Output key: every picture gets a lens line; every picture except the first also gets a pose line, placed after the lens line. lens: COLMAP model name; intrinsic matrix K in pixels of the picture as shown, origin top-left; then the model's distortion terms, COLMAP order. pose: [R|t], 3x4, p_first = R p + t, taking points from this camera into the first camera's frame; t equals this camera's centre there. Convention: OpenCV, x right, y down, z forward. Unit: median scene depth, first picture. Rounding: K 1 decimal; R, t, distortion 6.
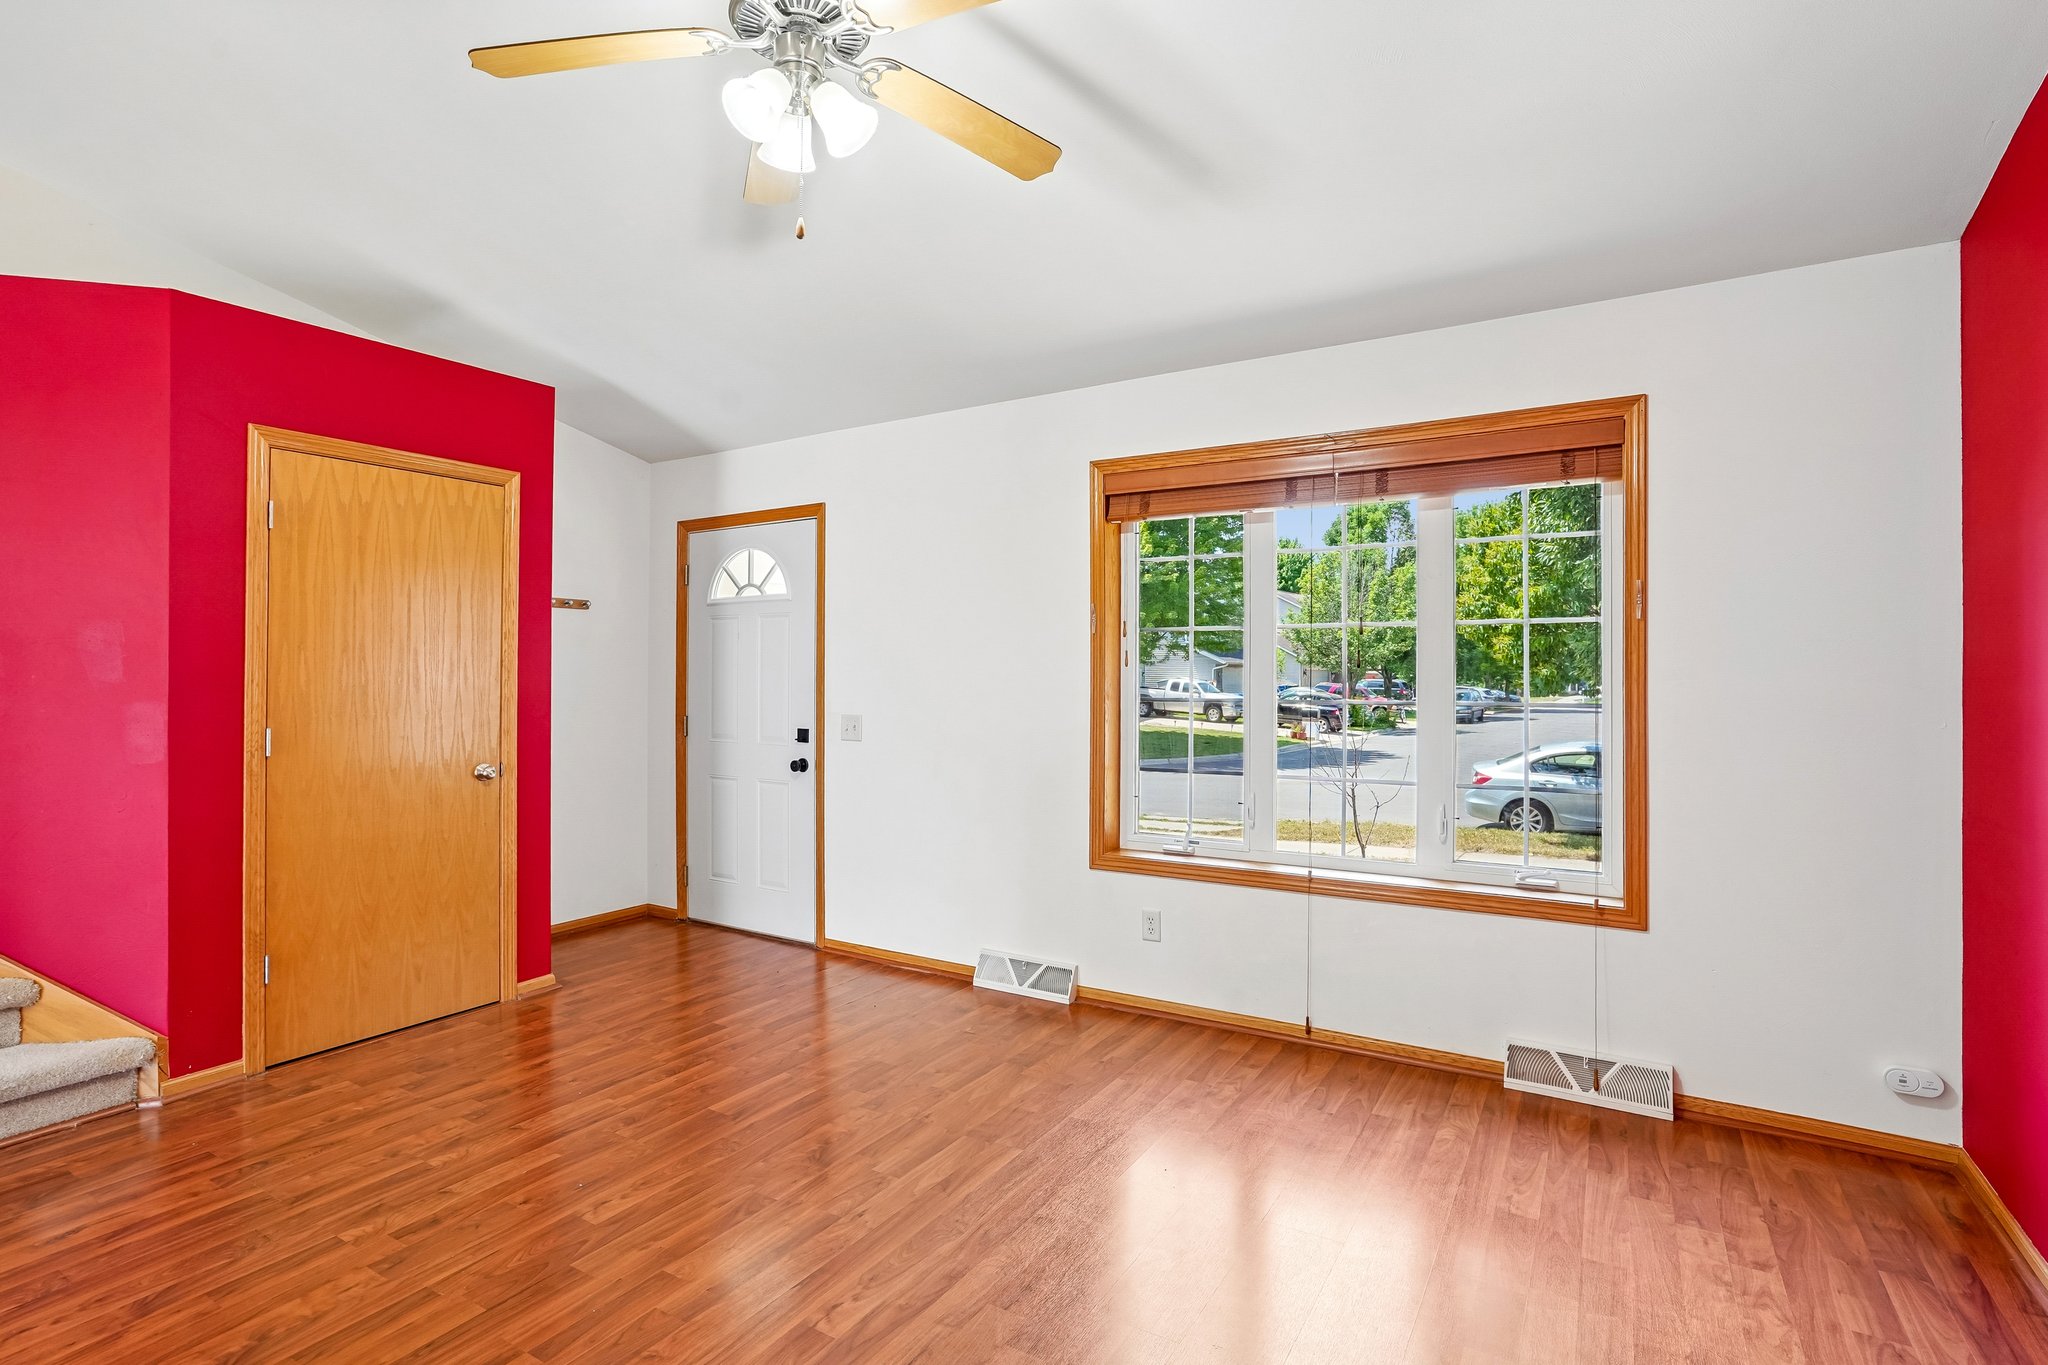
lens RADIAL K [[997.2, 0, 995.9], [0, 997.2, 668.1], [0, 0, 1]] dist [-0.046154, 0.020358]
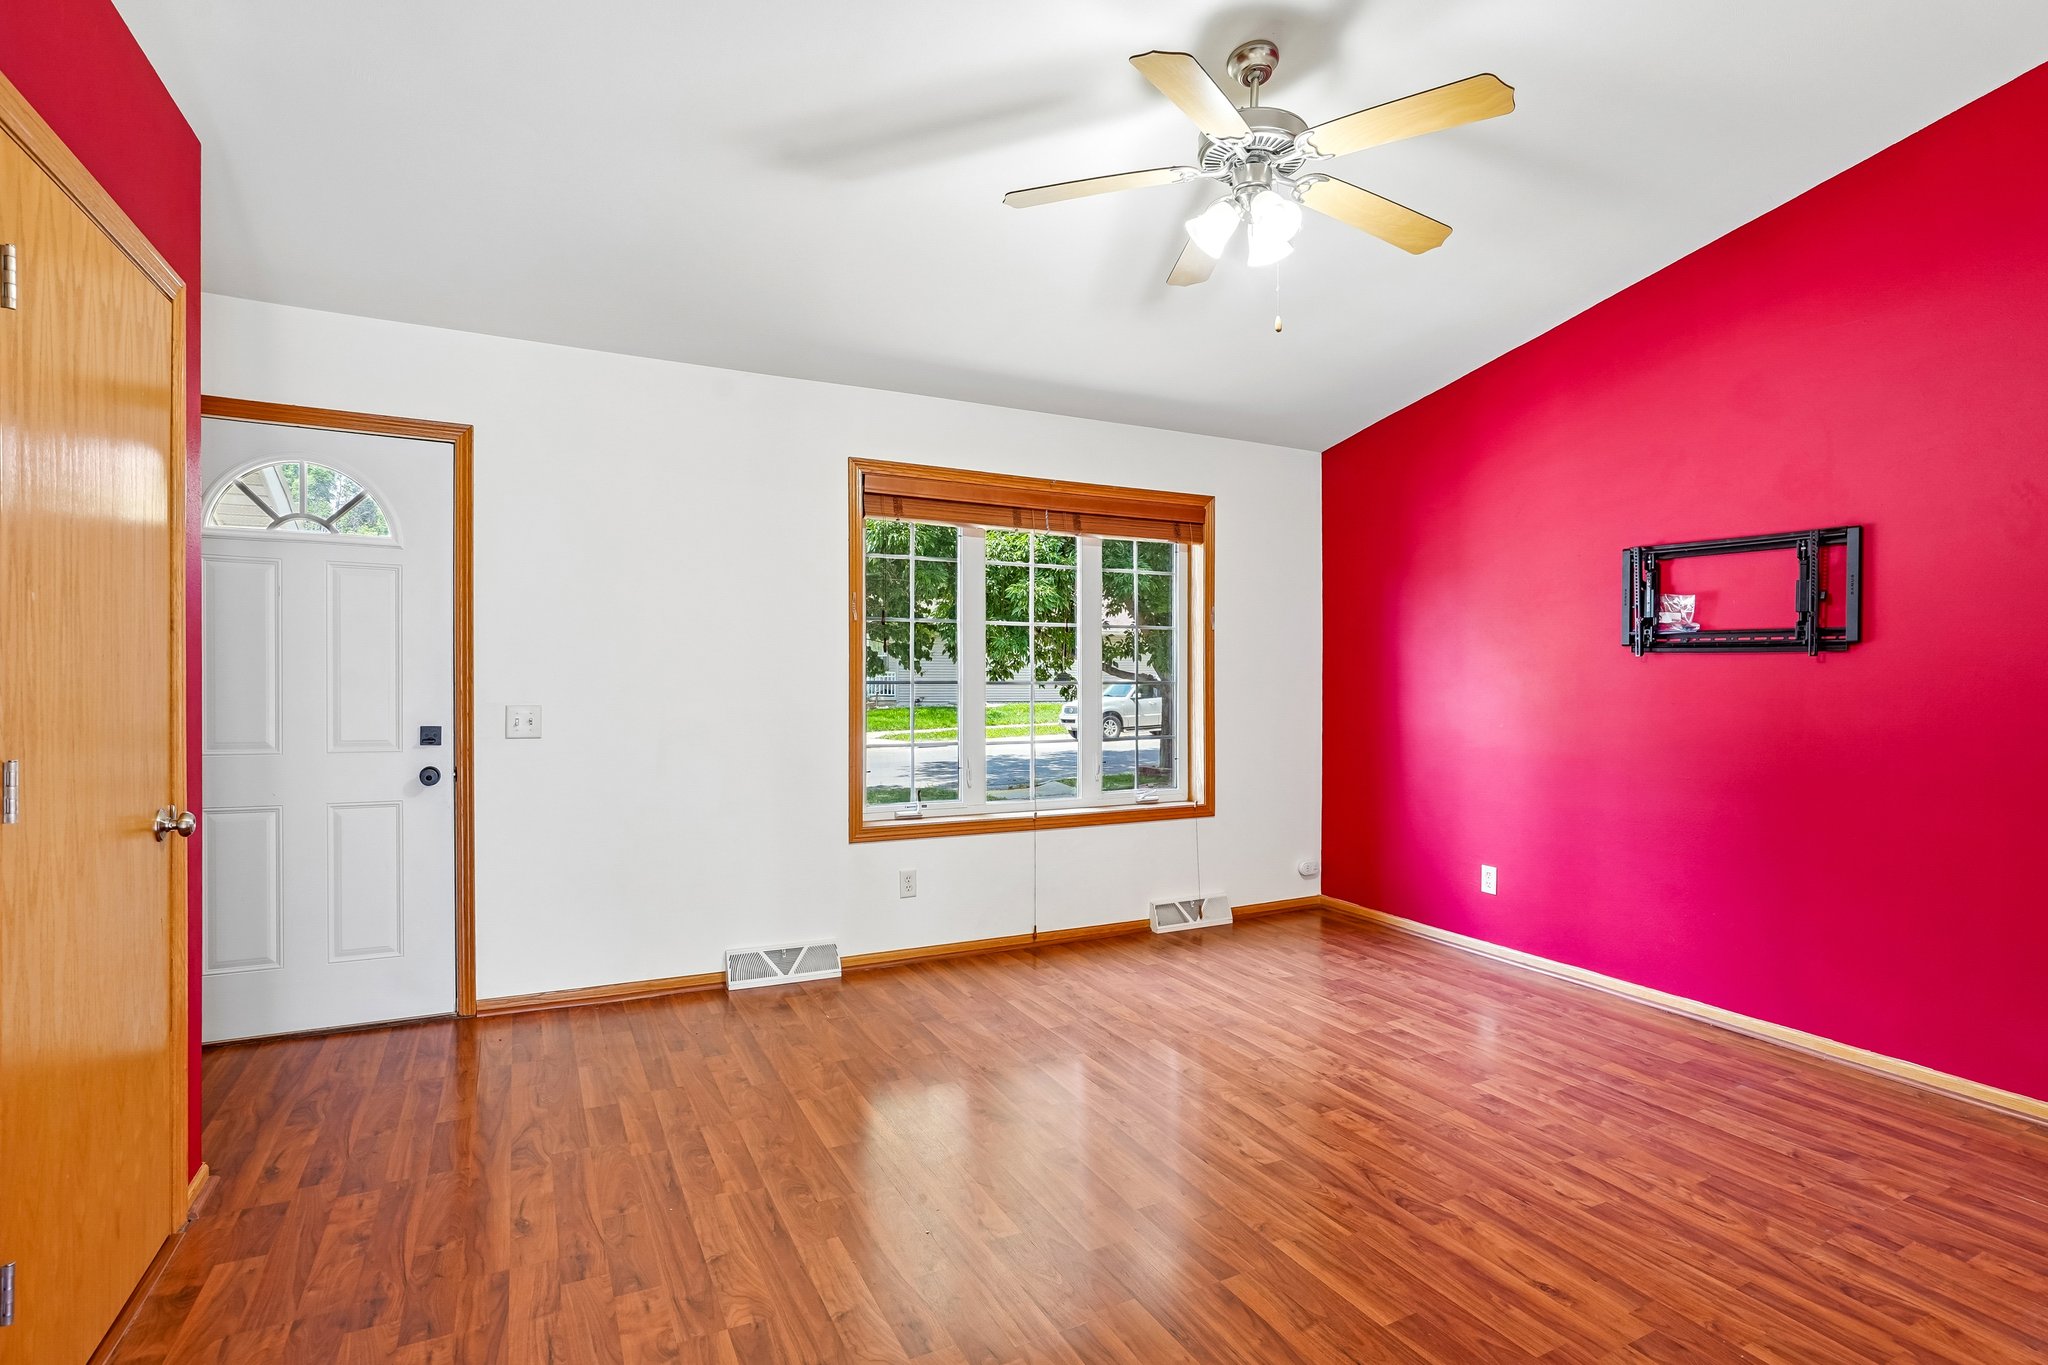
lens RADIAL K [[997.2, 0, 1049.4], [0, 997.2, 646.2], [0, 0, 1]] dist [-0.046154, 0.020358]
pose [[0.506612, 0.024147, 0.861836, -0.811534], [-0.015872, 0.999700, -0.018680, 0.010946], [-0.862028, -0.004216, 0.506843, 0.325574]]
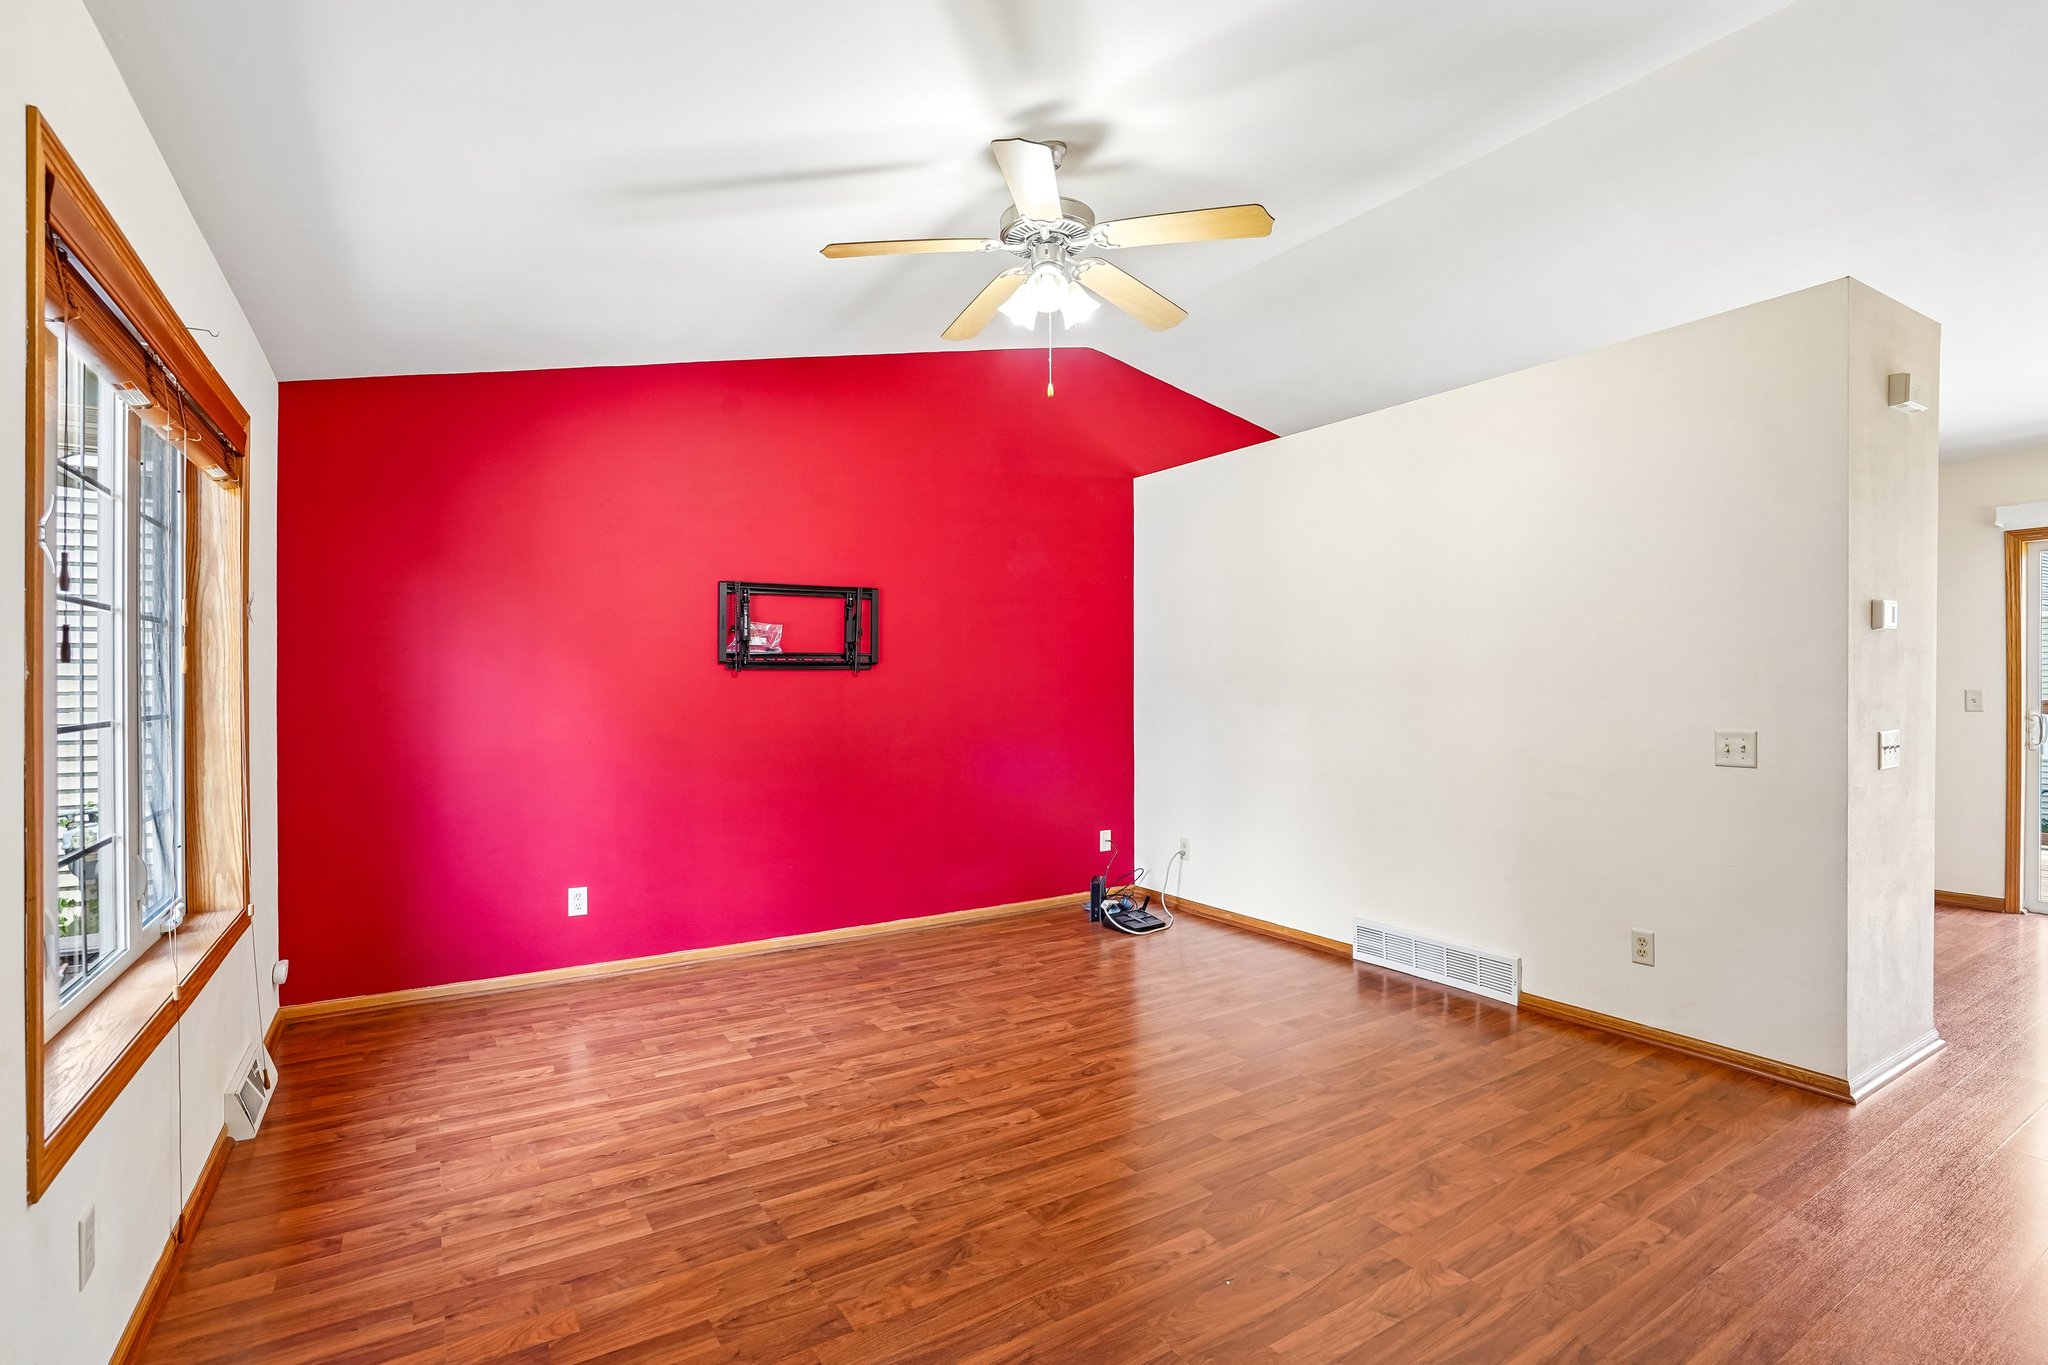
lens RADIAL K [[997.2, 0, 978.7], [0, 997.2, 666.9], [0, 0, 1]] dist [-0.046154, 0.020358]
pose [[-0.883996, 0.007141, 0.467439, -0.454256], [0.002983, 0.999949, -0.009634, -0.002309], [-0.467484, -0.007123, -0.883973, 1.331199]]
